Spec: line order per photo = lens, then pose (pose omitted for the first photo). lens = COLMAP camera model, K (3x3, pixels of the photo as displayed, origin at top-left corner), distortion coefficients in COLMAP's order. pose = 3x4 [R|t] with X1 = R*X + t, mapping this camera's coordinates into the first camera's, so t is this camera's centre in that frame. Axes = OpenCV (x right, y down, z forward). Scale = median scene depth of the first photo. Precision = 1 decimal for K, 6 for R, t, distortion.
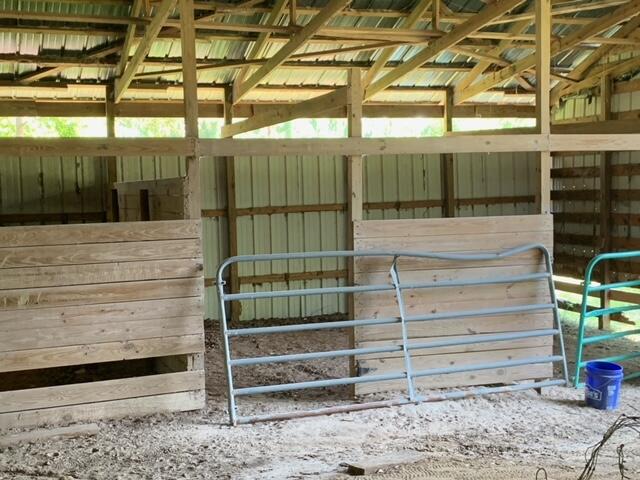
lens RADIAL K [[896.3, 0, 320.0], [0, 896.3, 240.0], [0, 0, 1]] dist [0.000595, -0.012689]
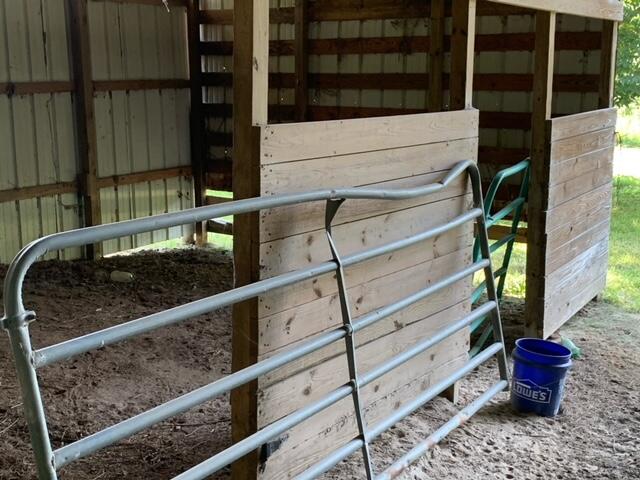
lens RADIAL K [[911.9, 0, 320.0], [0, 911.9, 240.0], [0, 0, 1]] dist [0.108232, 0.039494]
pose [[0.804612, -0.082544, 0.588035, -0.191068], [0.010788, 0.992160, 0.124511, -0.020153], [-0.593703, -0.093840, 0.799194, 0.565233]]
